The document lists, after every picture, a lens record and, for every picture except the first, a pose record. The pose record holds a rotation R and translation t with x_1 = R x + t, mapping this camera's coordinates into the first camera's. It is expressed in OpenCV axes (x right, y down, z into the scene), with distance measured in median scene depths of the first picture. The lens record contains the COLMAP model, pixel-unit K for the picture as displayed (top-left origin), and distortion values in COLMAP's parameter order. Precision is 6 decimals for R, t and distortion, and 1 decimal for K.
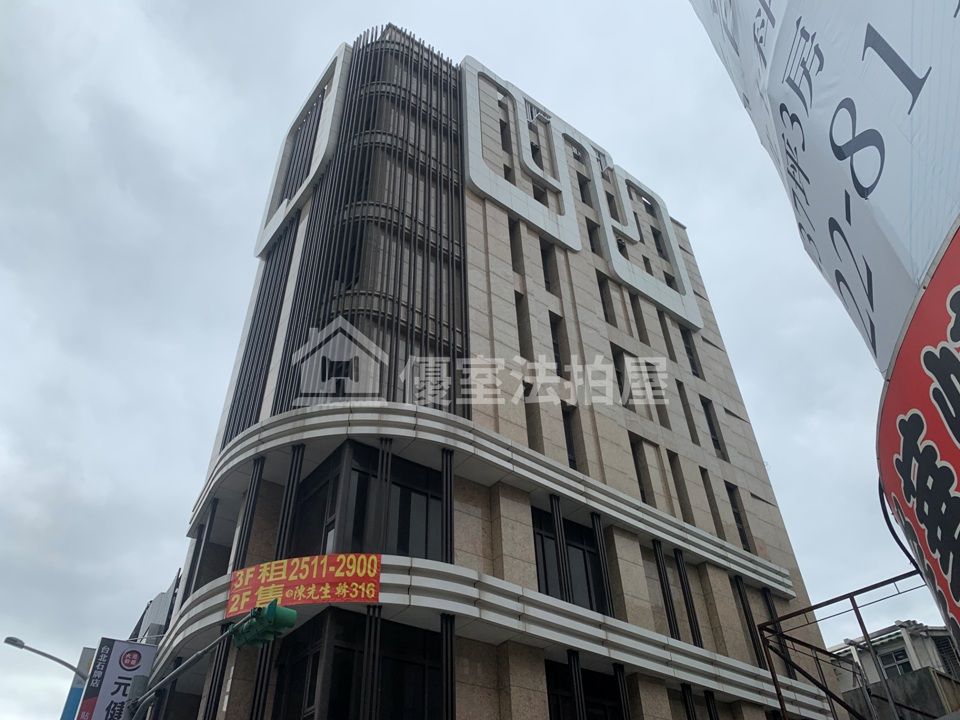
lens RADIAL K [[738.9, 0, 472.6], [0, 738.9, 358.8], [0, 0, 1]] dist [0.011321, -0.006337]
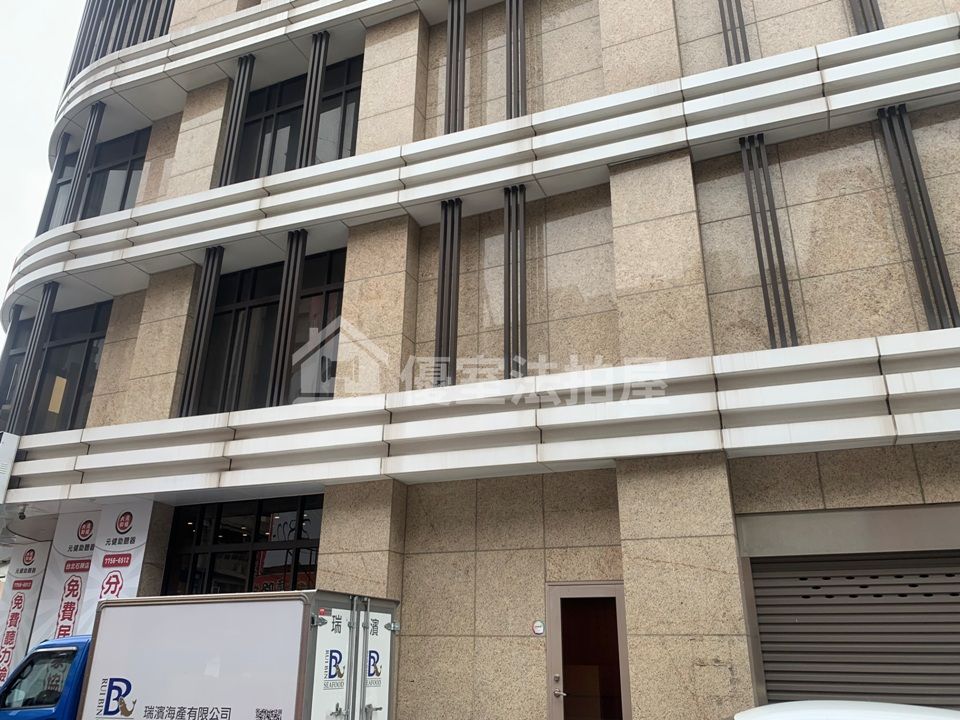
lens RADIAL K [[735.8, 0, 468.4], [0, 735.8, 352.3], [0, 0, 1]] dist [-0.000985, -0.002242]
pose [[0.496736, -0.300037, -0.814390, 0.895802], [0.548558, 0.835686, 0.026709, 0.663074], [0.672560, -0.460007, 0.579703, 0.794296]]
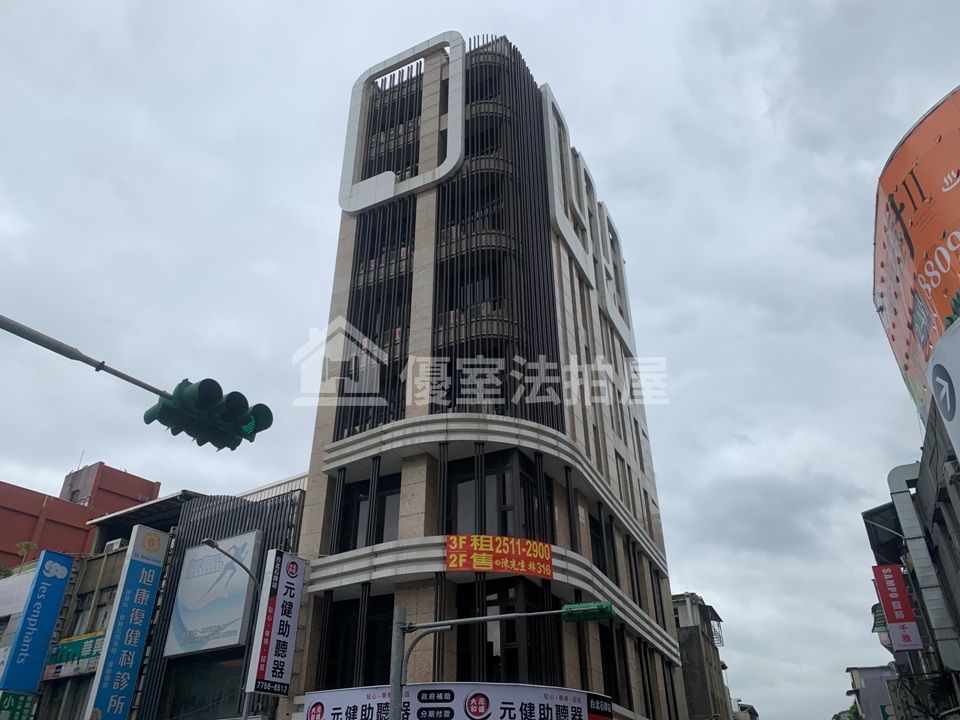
lens RADIAL K [[718.2, 0, 470.0], [0, 718.2, 356.2], [0, 0, 1]] dist [0.039542, -0.048026]
pose [[0.903861, 0.255951, 0.342818, -0.857467], [-0.300593, 0.950120, 0.083164, -0.159459], [-0.304432, -0.178218, 0.935713, -0.214996]]
